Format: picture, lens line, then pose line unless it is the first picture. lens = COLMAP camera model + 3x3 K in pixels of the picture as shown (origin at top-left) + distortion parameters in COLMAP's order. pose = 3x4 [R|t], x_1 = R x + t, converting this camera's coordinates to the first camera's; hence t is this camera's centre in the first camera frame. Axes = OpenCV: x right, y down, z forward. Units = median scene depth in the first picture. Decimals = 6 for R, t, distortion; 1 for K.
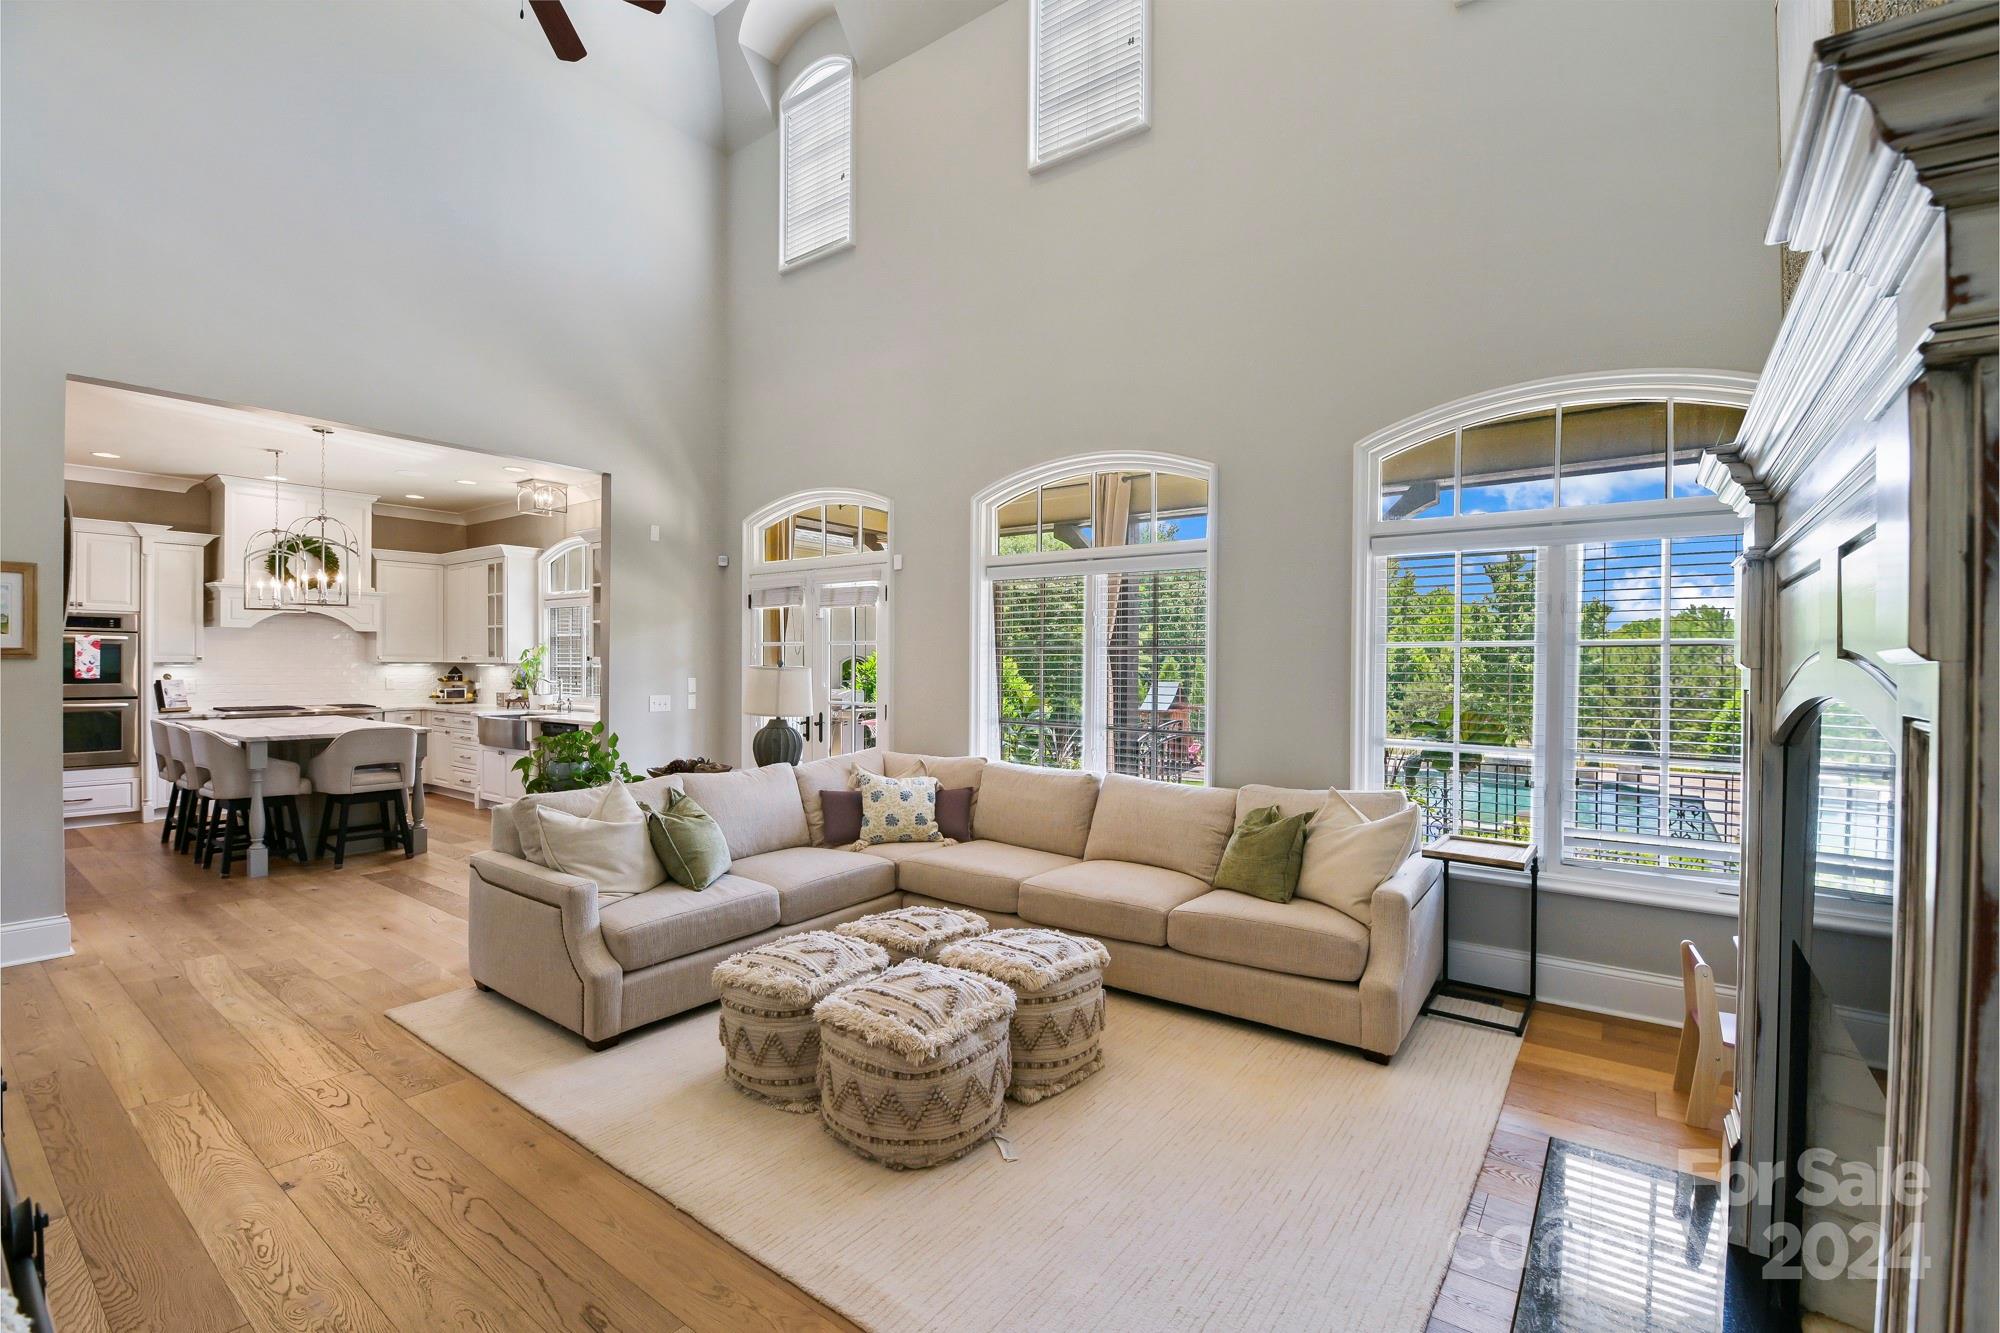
lens RADIAL K [[866.3, 0, 1010.3], [0, 866.3, 667.0], [0, 0, 1]] dist [0.001597, -0.011344]
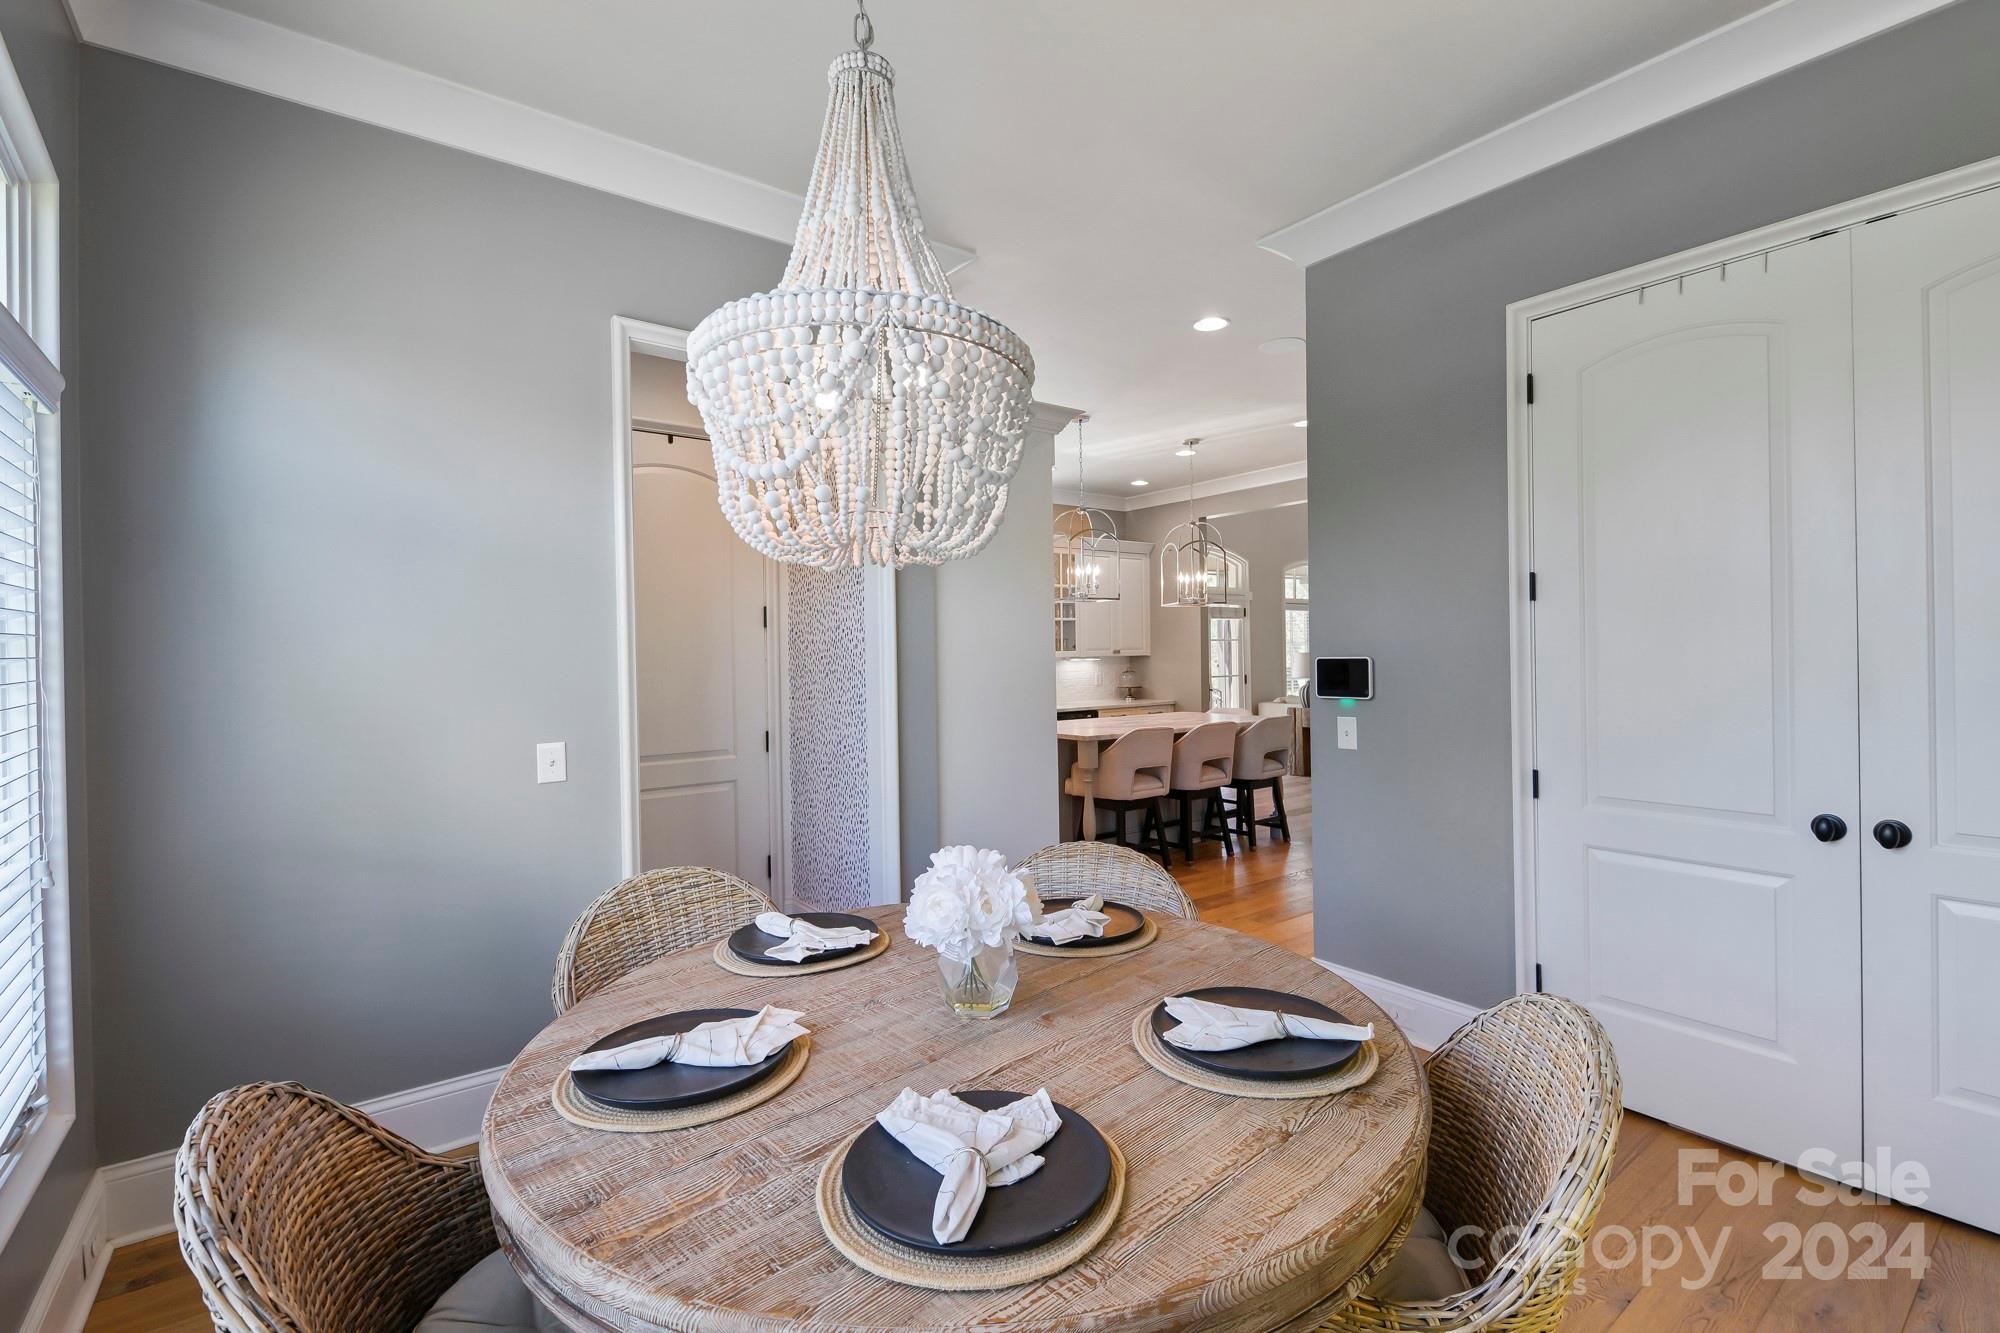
lens RADIAL K [[866.3, 0, 1010.3], [0, 866.3, 667.0], [0, 0, 1]] dist [0.001597, -0.011344]
pose [[0.269355, -0.019167, 0.962850, -1.613032], [0.027125, 0.999556, 0.012309, -0.006769], [-0.962659, 0.022802, 0.269755, 0.800362]]
